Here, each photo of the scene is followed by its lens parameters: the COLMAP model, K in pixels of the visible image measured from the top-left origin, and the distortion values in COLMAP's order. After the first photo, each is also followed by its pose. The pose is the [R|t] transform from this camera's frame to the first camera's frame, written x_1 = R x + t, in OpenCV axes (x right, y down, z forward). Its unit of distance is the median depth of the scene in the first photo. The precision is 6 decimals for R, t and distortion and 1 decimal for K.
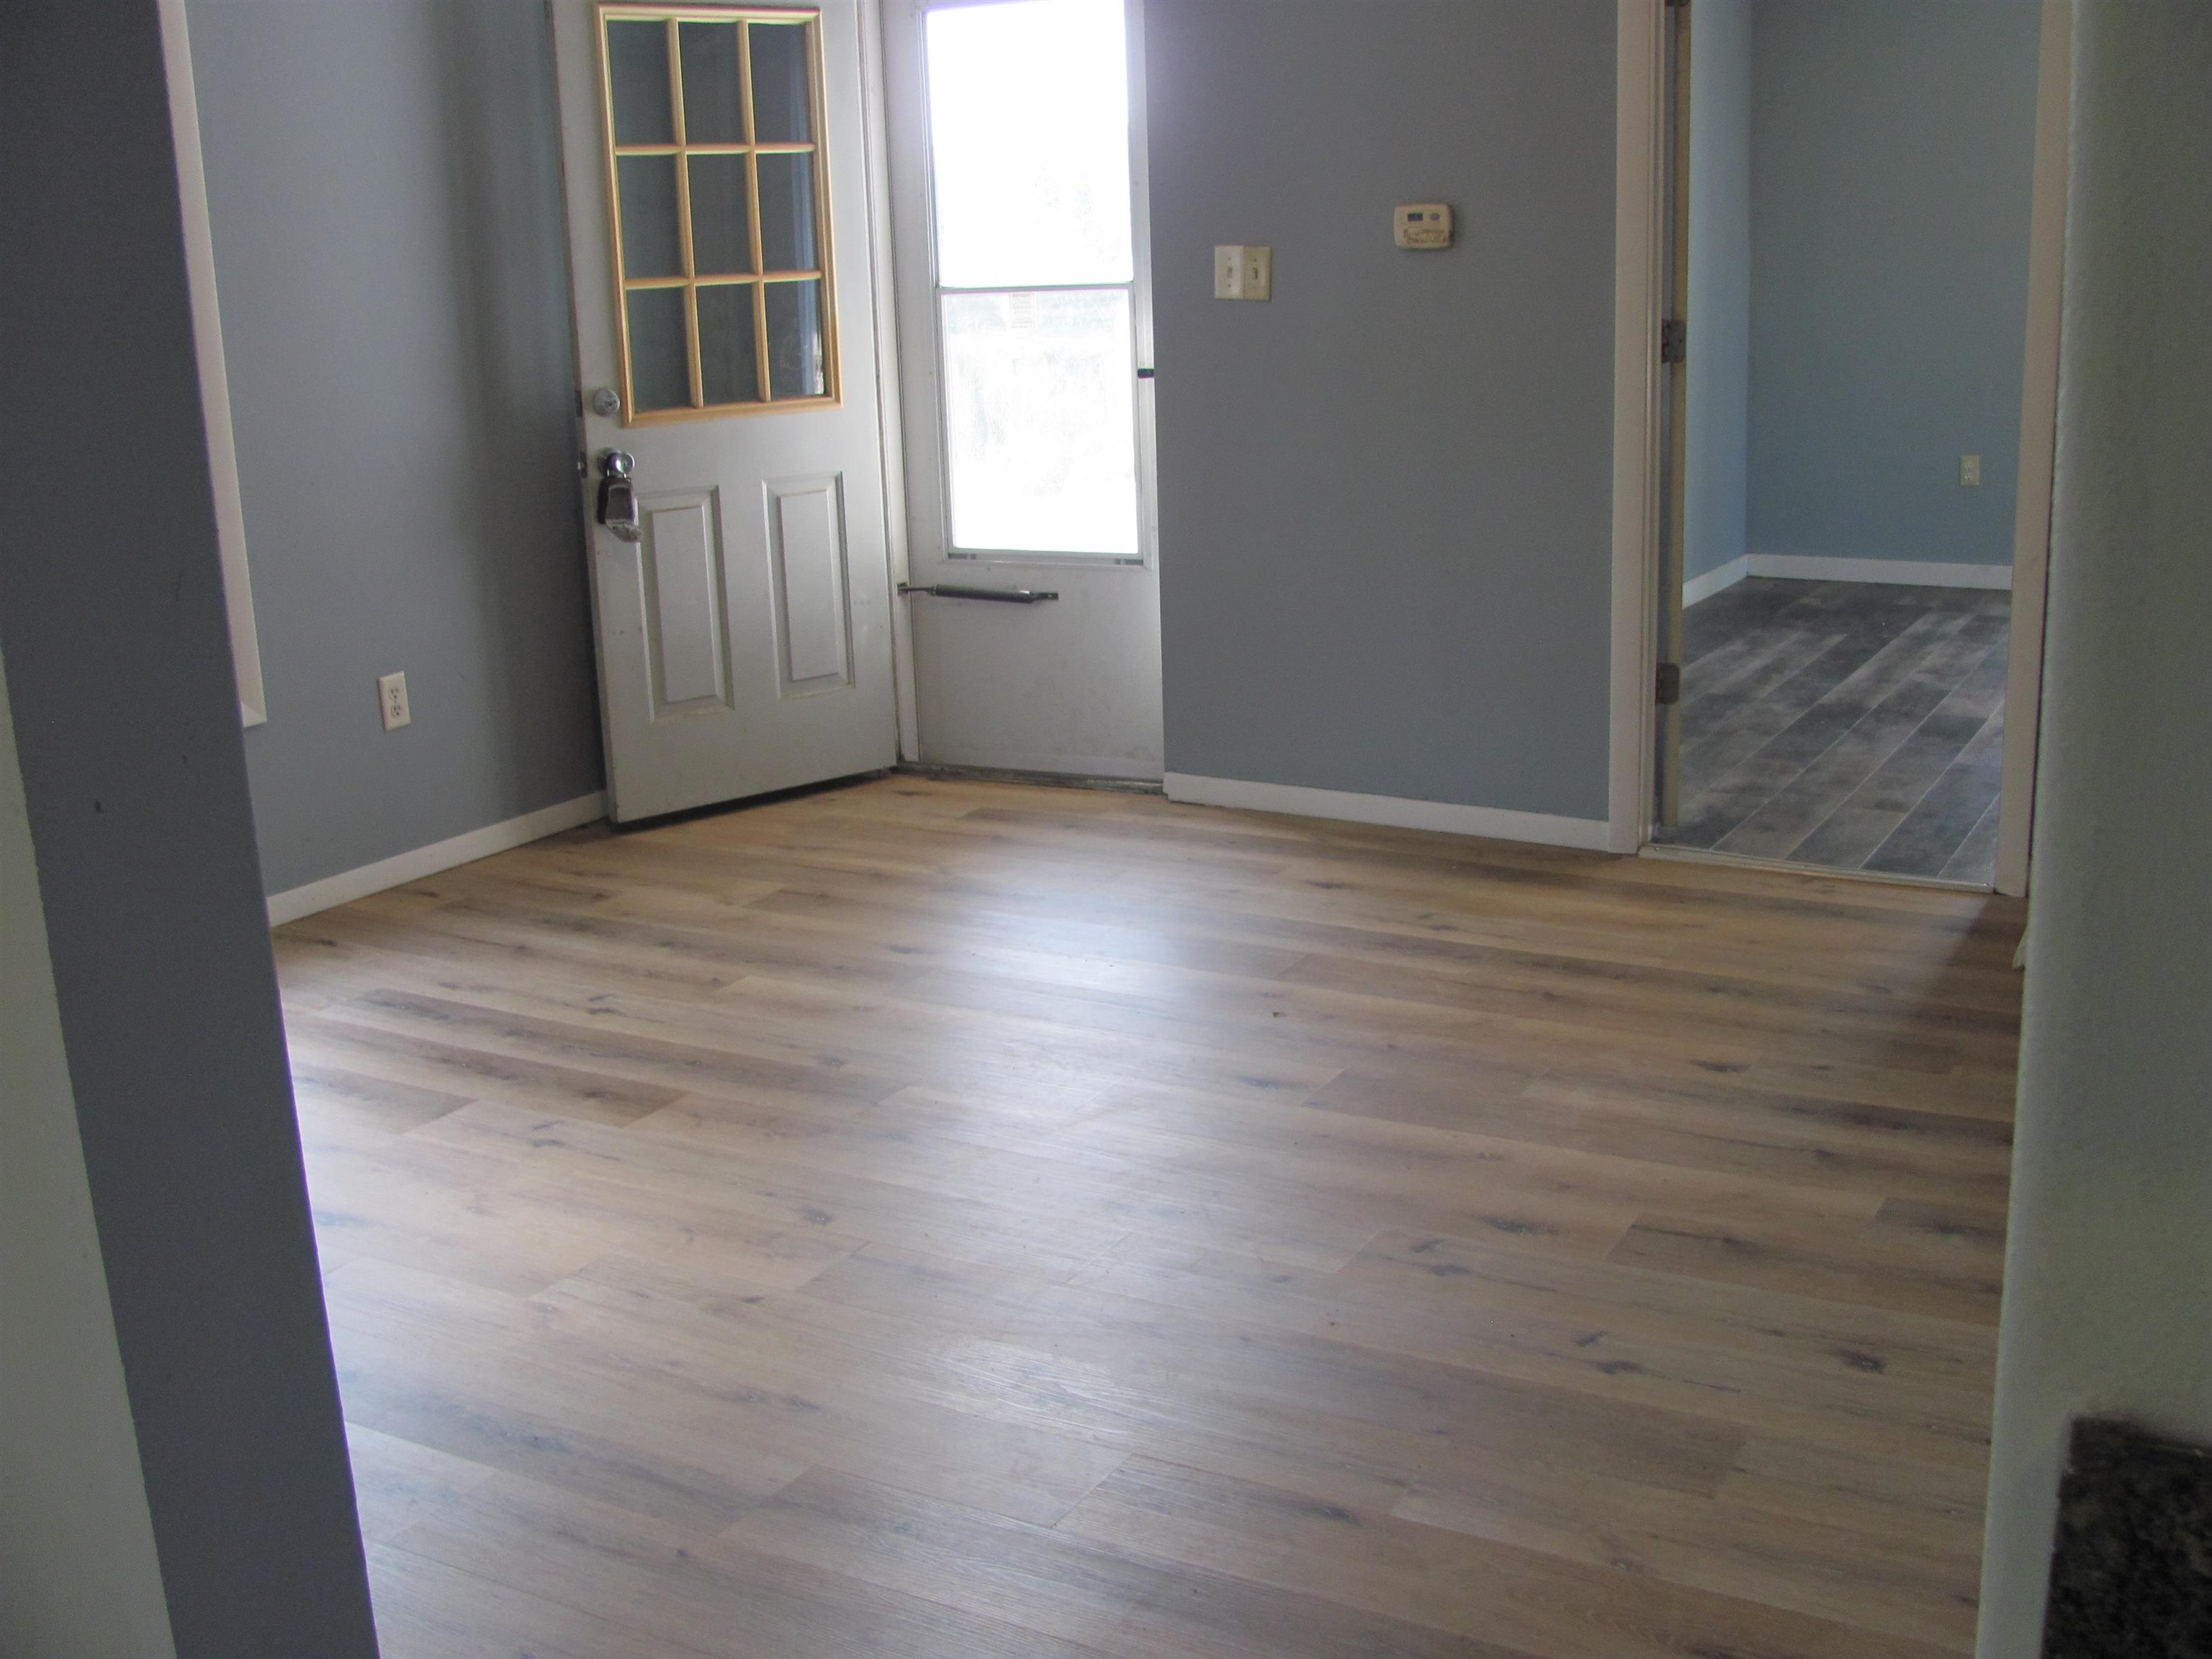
lens RADIAL K [[2328.1, 0, 1106.0], [0, 2328.1, 829.5], [0, 0, 1]] dist [-0.225103, 0.287953]
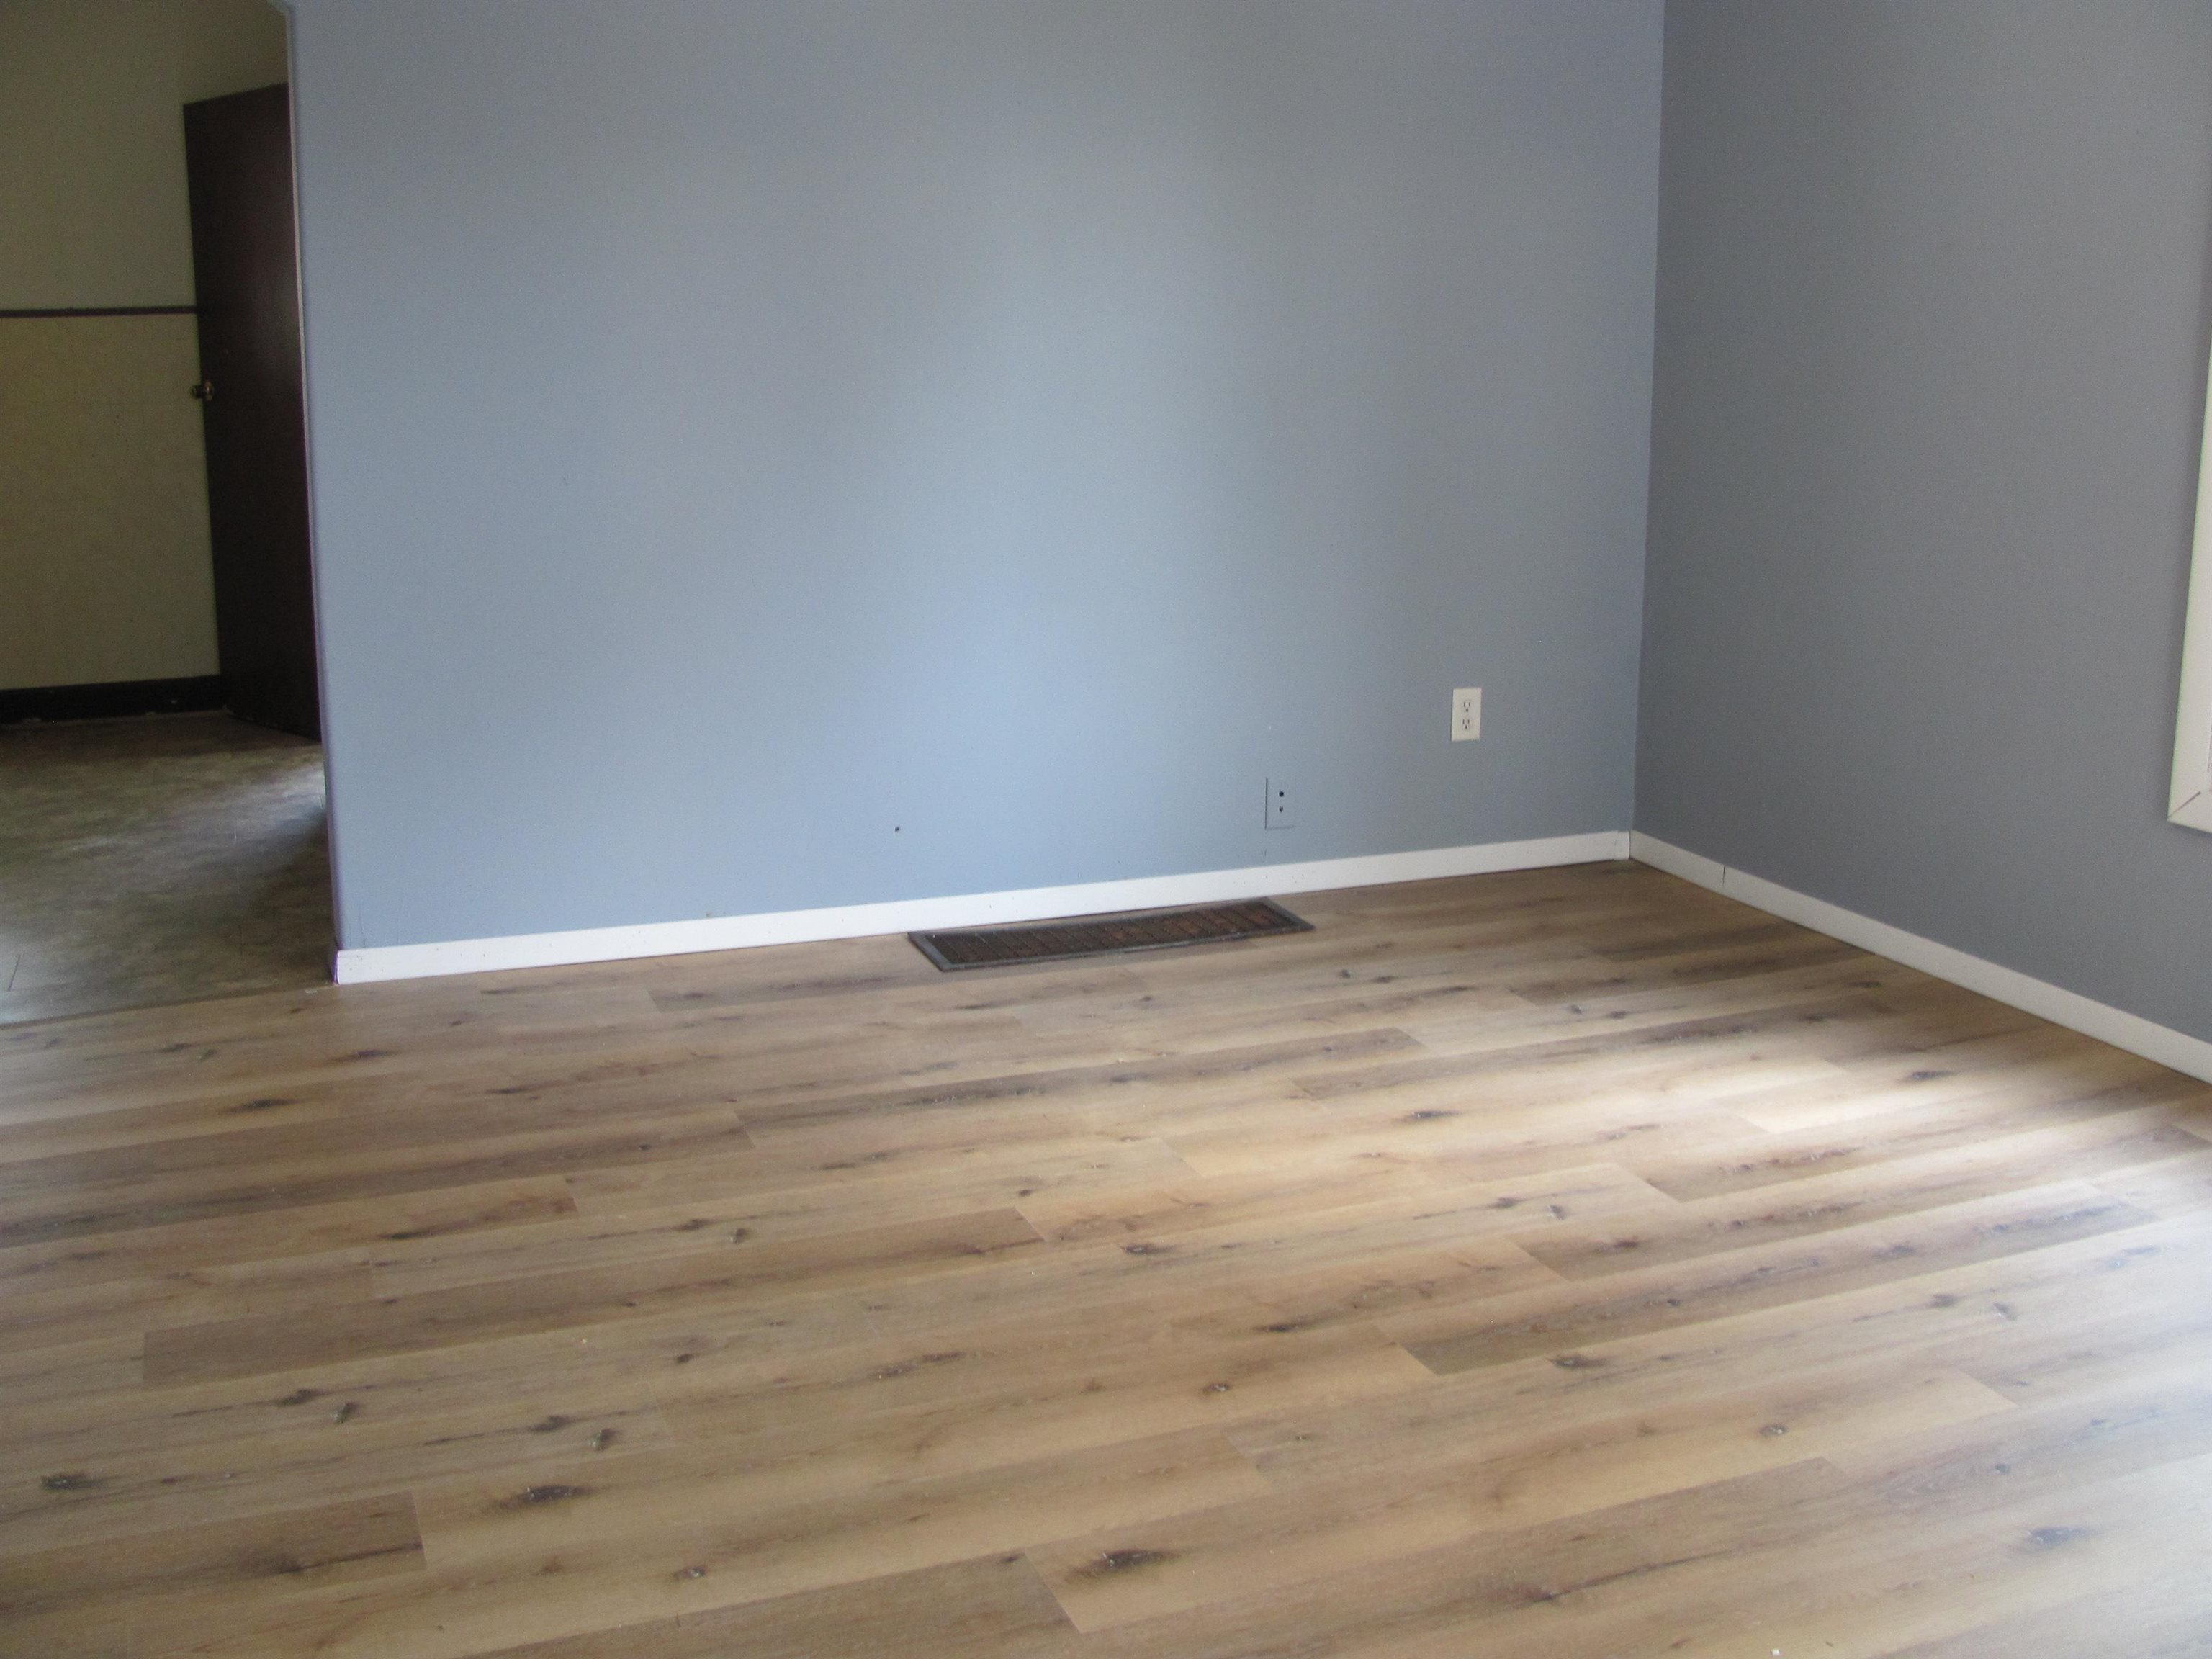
lens RADIAL K [[2328.1, 0, 1106.0], [0, 2328.1, 829.5], [0, 0, 1]] dist [-0.225103, 0.287953]
pose [[-0.633247, 0.210139, -0.744876, 0.622336], [-0.162575, 0.904844, 0.393479, -0.406336], [0.756682, 0.370268, -0.538826, 1.542299]]
